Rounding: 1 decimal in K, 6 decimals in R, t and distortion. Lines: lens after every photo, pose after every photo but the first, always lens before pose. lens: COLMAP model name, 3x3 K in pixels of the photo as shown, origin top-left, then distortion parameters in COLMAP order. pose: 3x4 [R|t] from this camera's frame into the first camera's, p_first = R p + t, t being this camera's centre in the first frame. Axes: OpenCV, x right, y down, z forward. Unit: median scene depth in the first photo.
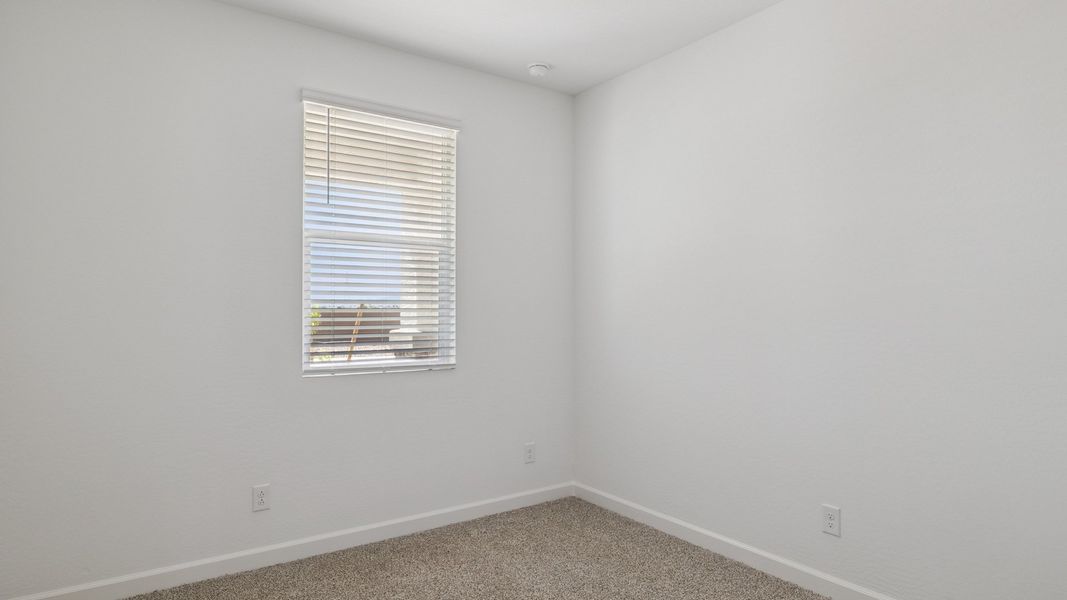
lens RADIAL K [[777.3, 0, 533.5], [0, 777.3, 300.0], [0, 0, 1]] dist [0.000557, 0.000592]
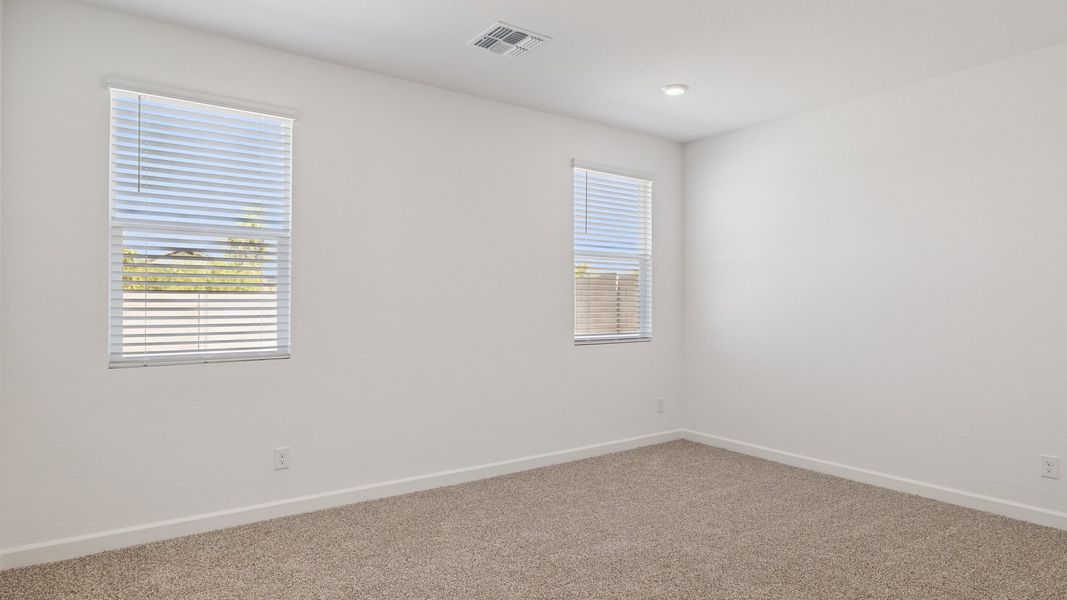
lens RADIAL K [[605.1, 0, 539.8], [0, 605.1, 301.1], [0, 0, 1]] dist [-0.000021, -0.000432]
pose [[0.993823, 0.002778, -0.110940, 0.339080], [-0.001438, 0.999925, 0.012157, 0.004119], [0.110965, -0.011923, 0.993753, 0.302223]]
